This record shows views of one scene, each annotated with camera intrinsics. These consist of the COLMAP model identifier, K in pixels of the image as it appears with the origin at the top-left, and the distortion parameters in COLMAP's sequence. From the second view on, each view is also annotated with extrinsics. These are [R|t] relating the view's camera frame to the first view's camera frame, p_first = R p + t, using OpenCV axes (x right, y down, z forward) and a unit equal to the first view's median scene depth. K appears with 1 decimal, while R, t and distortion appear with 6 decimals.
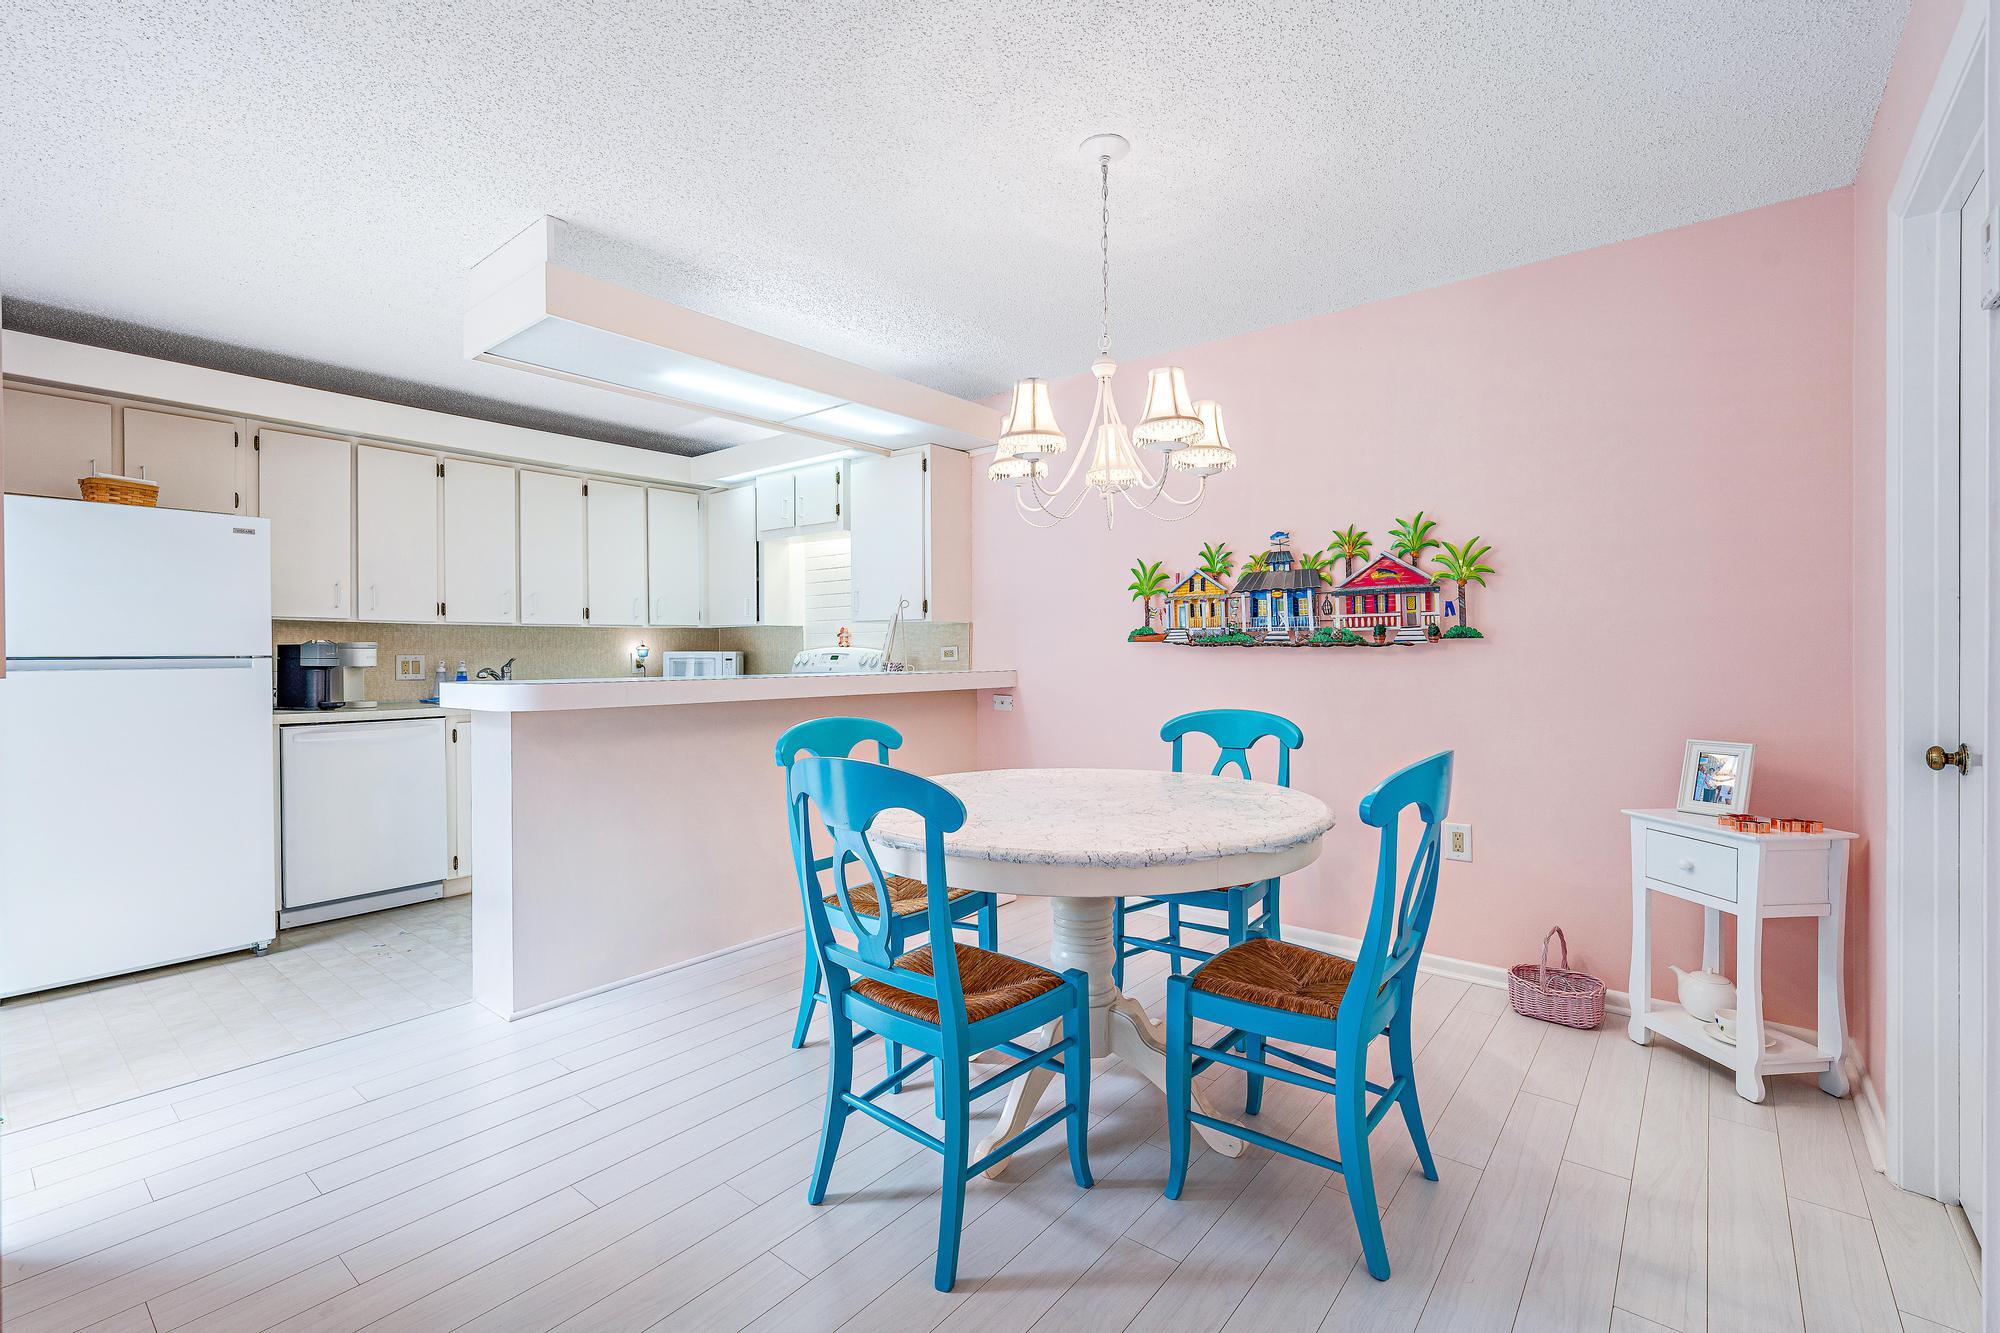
lens RADIAL K [[883.6, 0, 1002.9], [0, 883.6, 657.3], [0, 0, 1]] dist [0.001187, 0.000129]
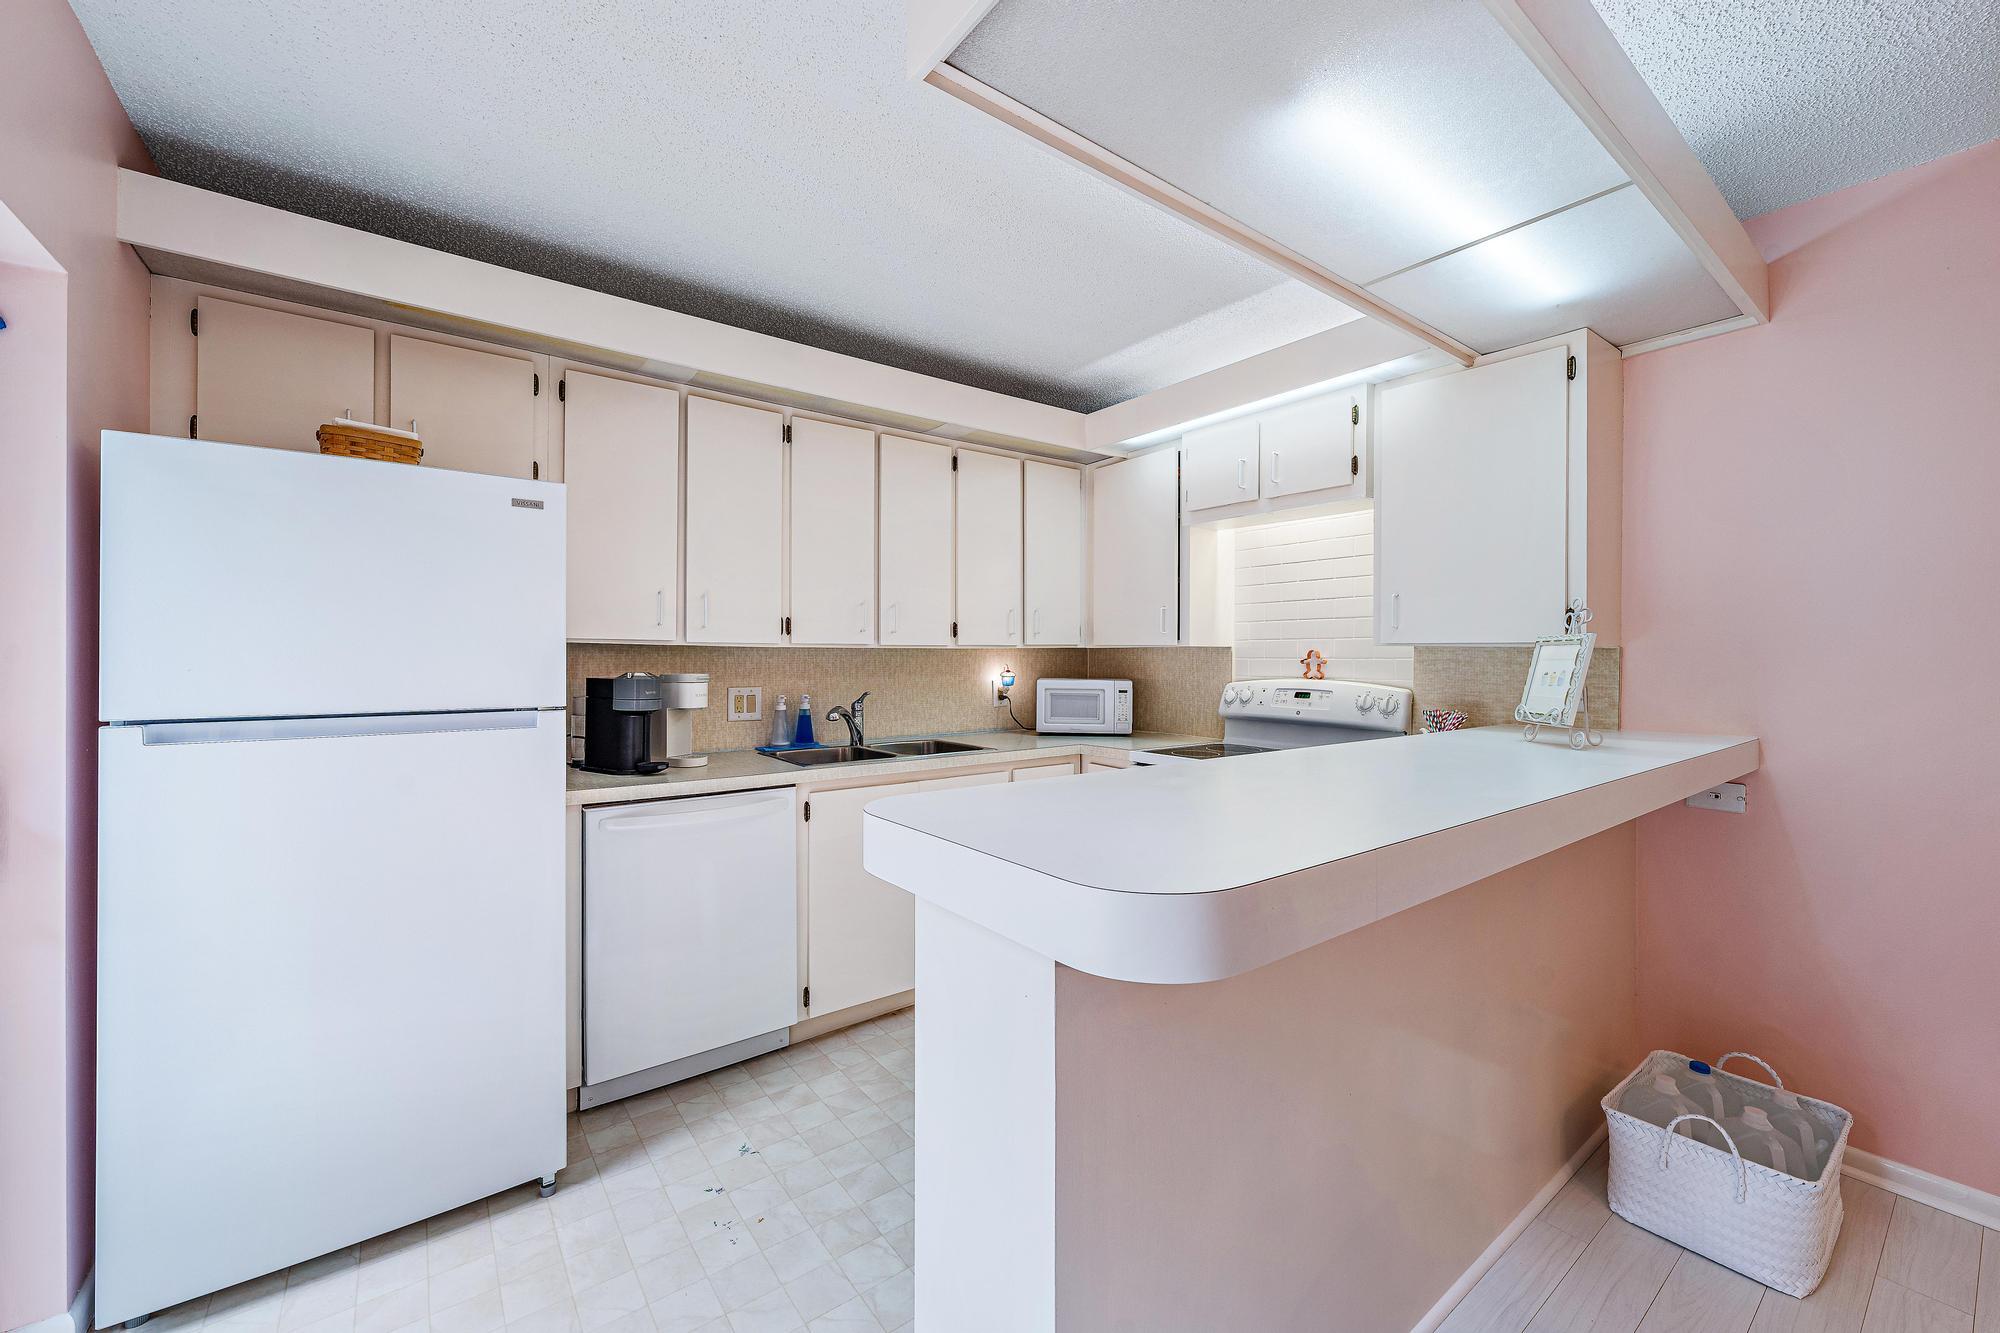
lens RADIAL K [[783.6, 0, 998.1], [0, 783.6, 655.7], [0, 0, 1]] dist [-0.001783, -0.000154]
pose [[0.971073, 0.007022, -0.238682, -0.315687], [-0.008294, 0.999956, -0.004323, -0.029132], [0.238641, 0.006177, 0.971088, 0.423098]]
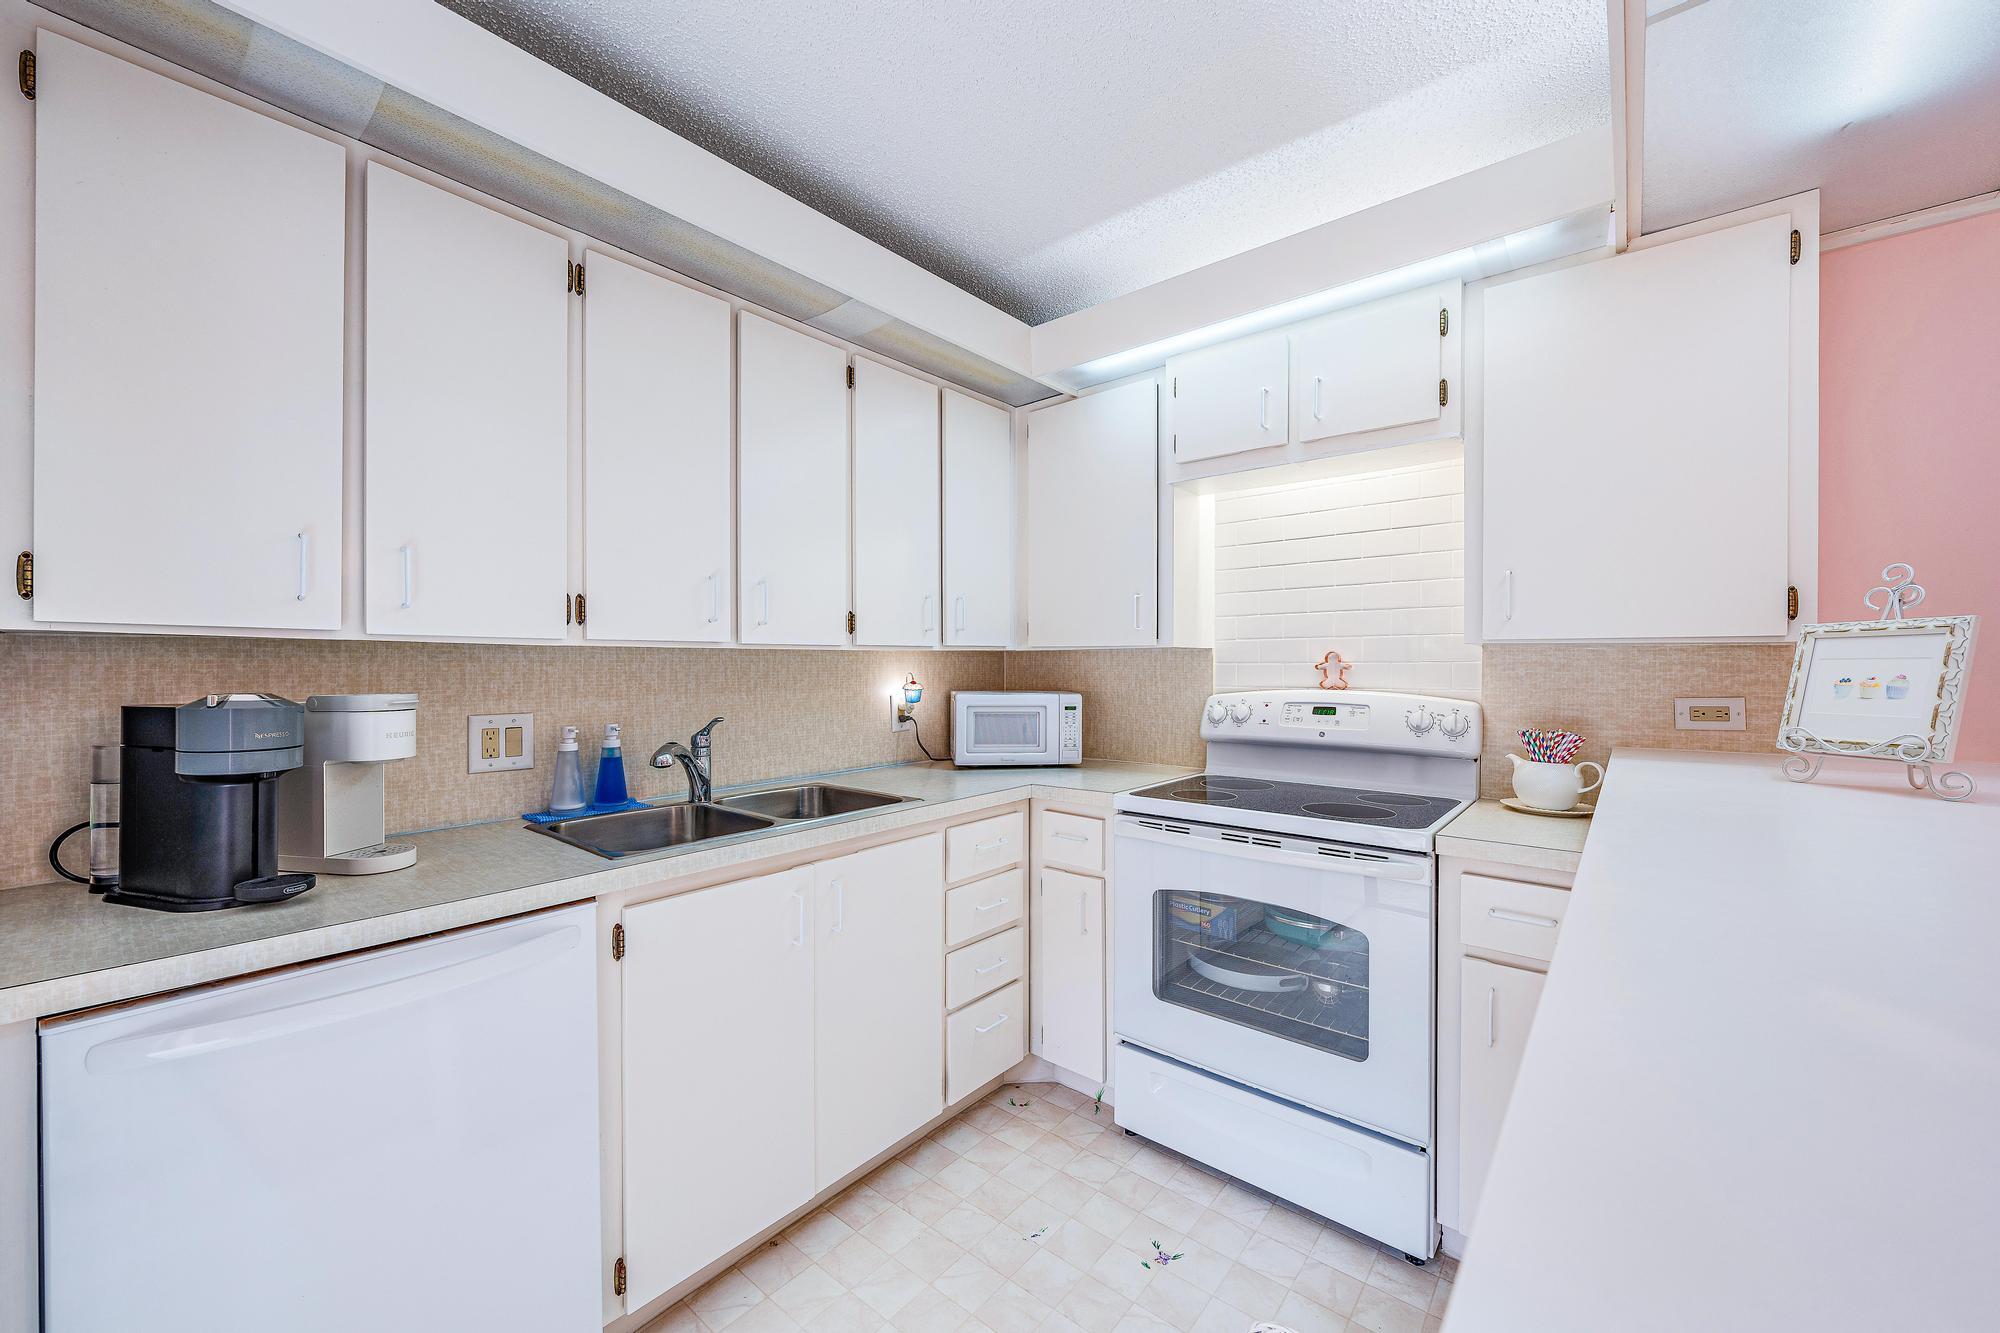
lens RADIAL K [[774.4, 0, 1000.0], [0, 774.4, 666.5], [0, 0, 1]] dist [-0.002337, -0.000180]
pose [[0.999922, 0.002623, -0.012178, -0.430374], [-0.002669, 0.999989, -0.003769, -0.026742], [0.012168, 0.003802, 0.999919, 0.636863]]
